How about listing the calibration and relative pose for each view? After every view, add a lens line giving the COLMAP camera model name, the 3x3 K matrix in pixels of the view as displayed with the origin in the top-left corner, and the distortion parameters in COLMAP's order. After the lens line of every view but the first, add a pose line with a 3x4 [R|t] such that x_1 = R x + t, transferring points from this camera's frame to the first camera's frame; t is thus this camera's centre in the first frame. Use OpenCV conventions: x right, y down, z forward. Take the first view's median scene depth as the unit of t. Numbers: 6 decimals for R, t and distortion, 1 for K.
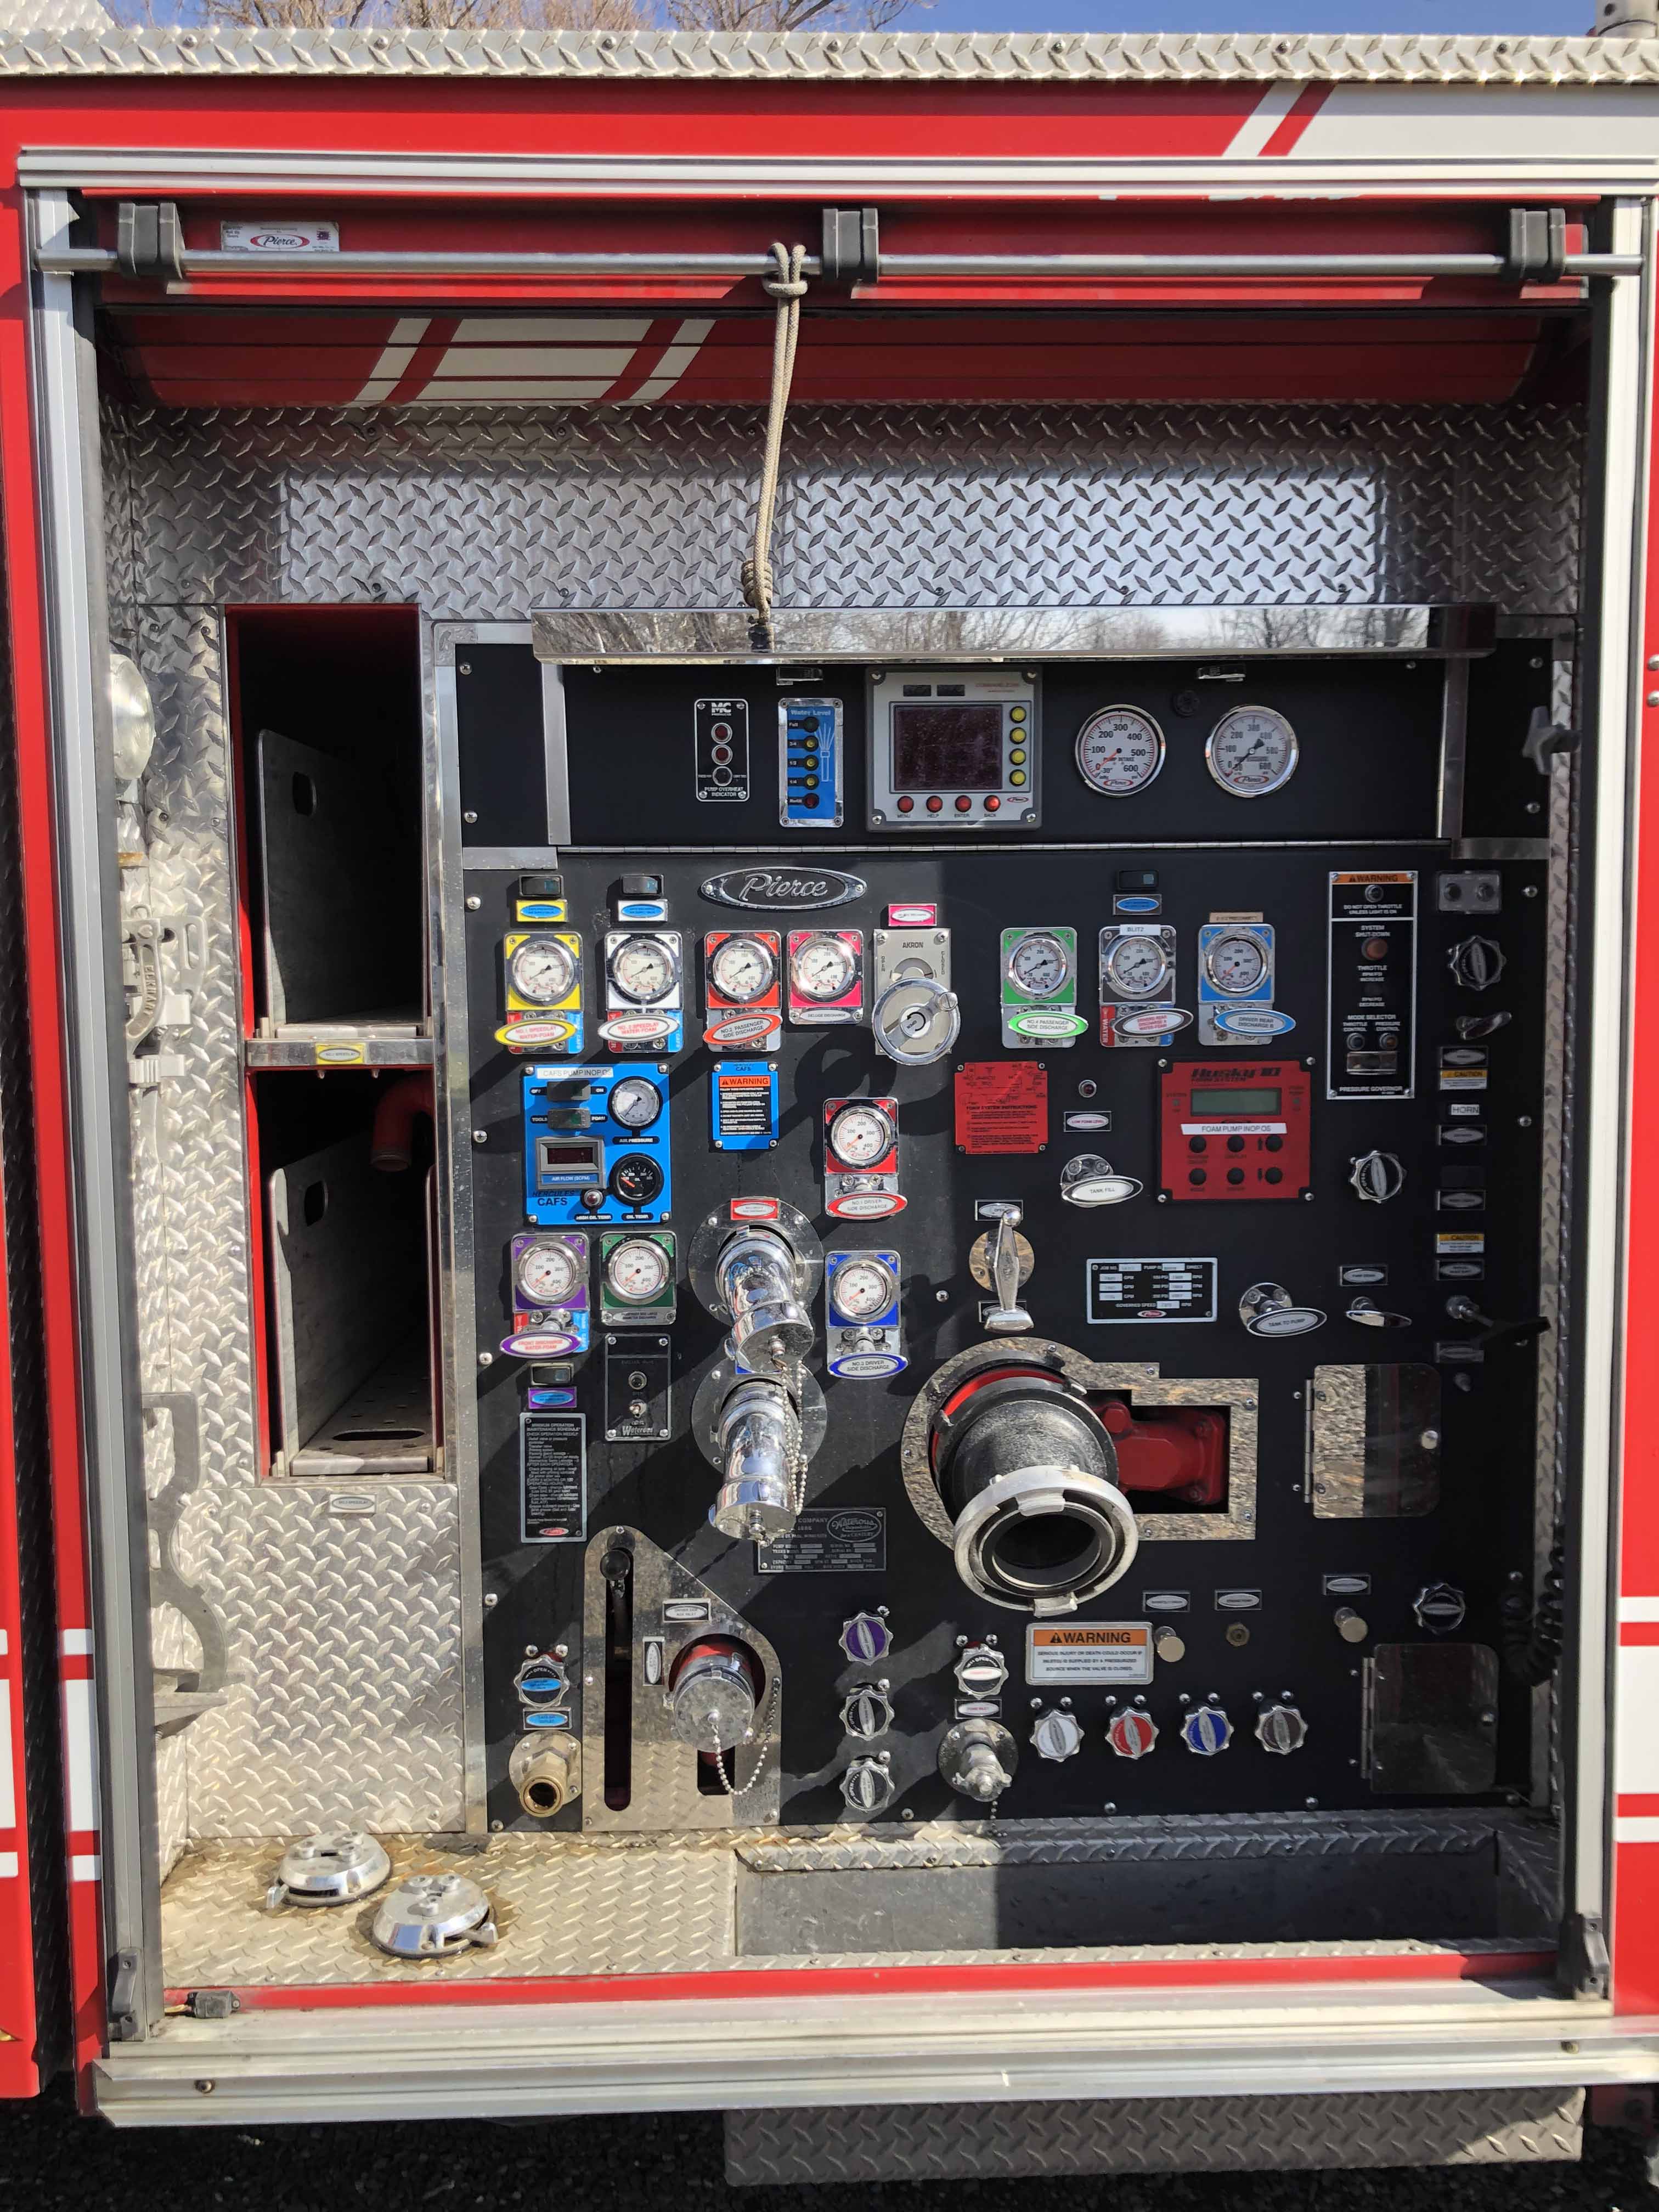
lens RADIAL K [[1839.3, 0, 829.5], [0, 1839.3, 1106.0], [0, 0, 1]] dist [0.100302, -0.128819]
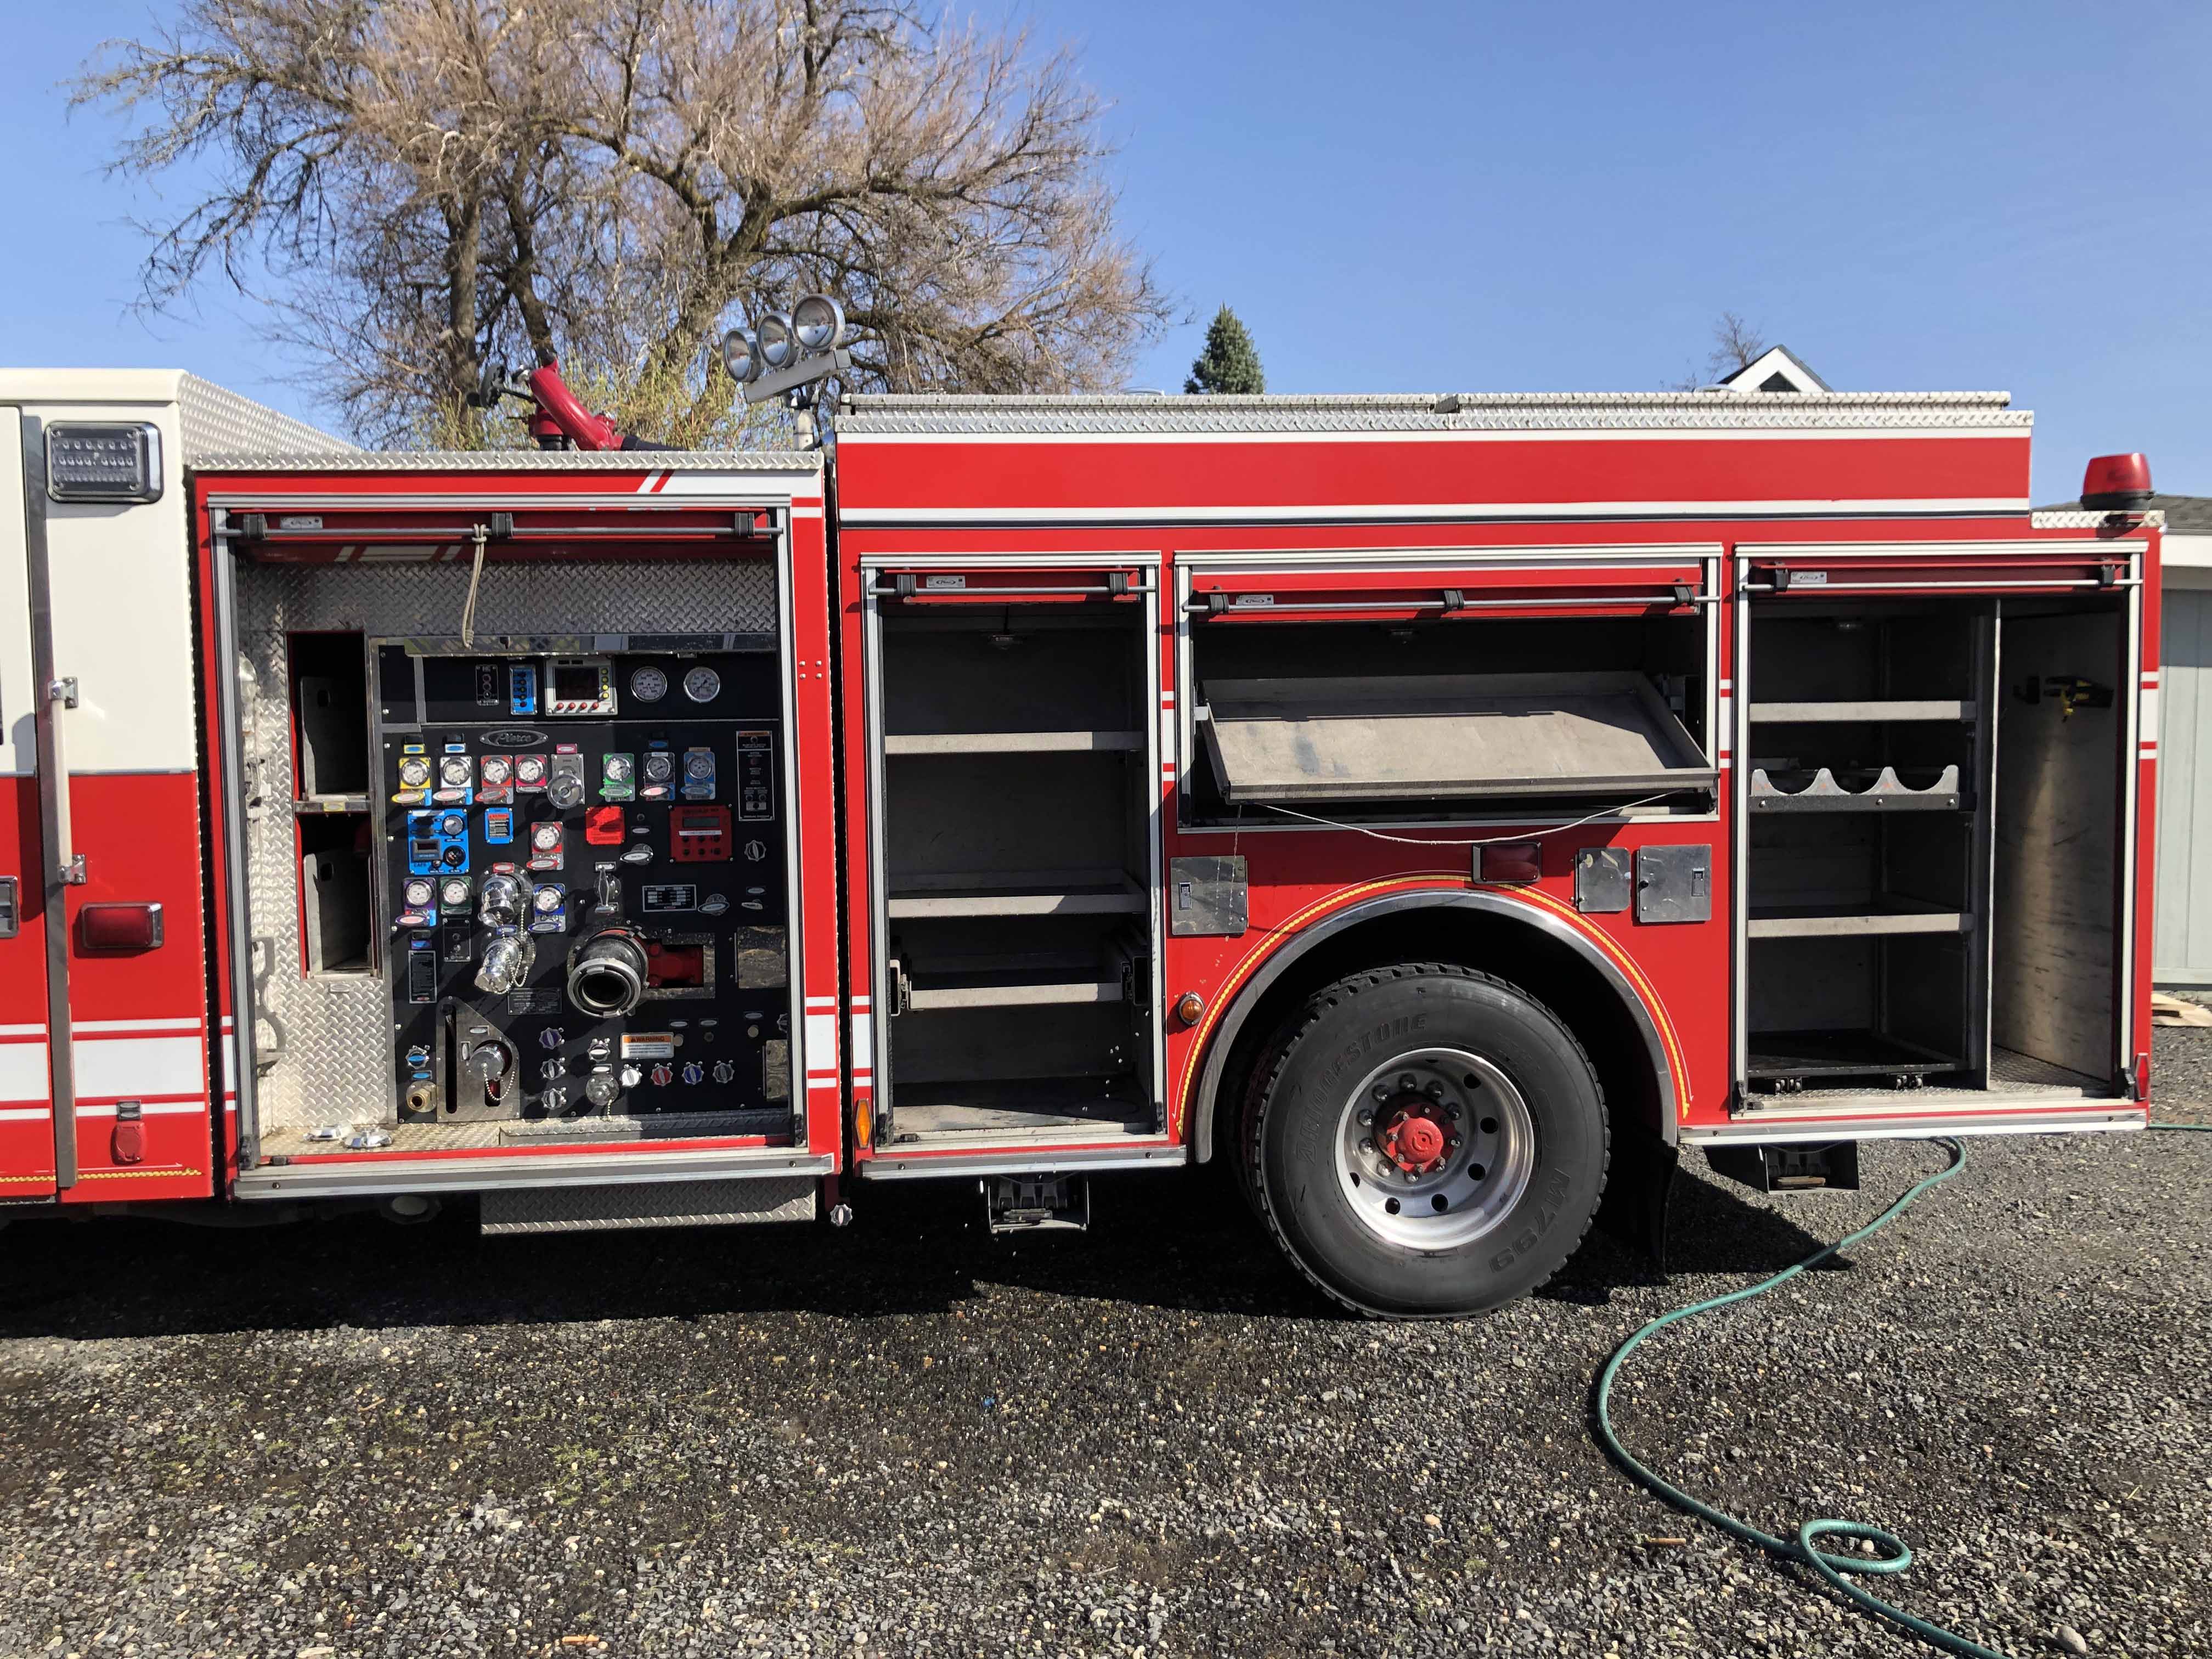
lens RADIAL K [[1808.8, 0, 1107.2], [0, 1808.8, 825.1], [0, 0, 1]] dist [0.081257, -0.203636]
pose [[0.997934, -0.011317, 0.063239, 0.627447], [0.013479, 0.999335, -0.033868, 0.094662], [-0.062814, 0.034651, 0.997424, -1.532080]]
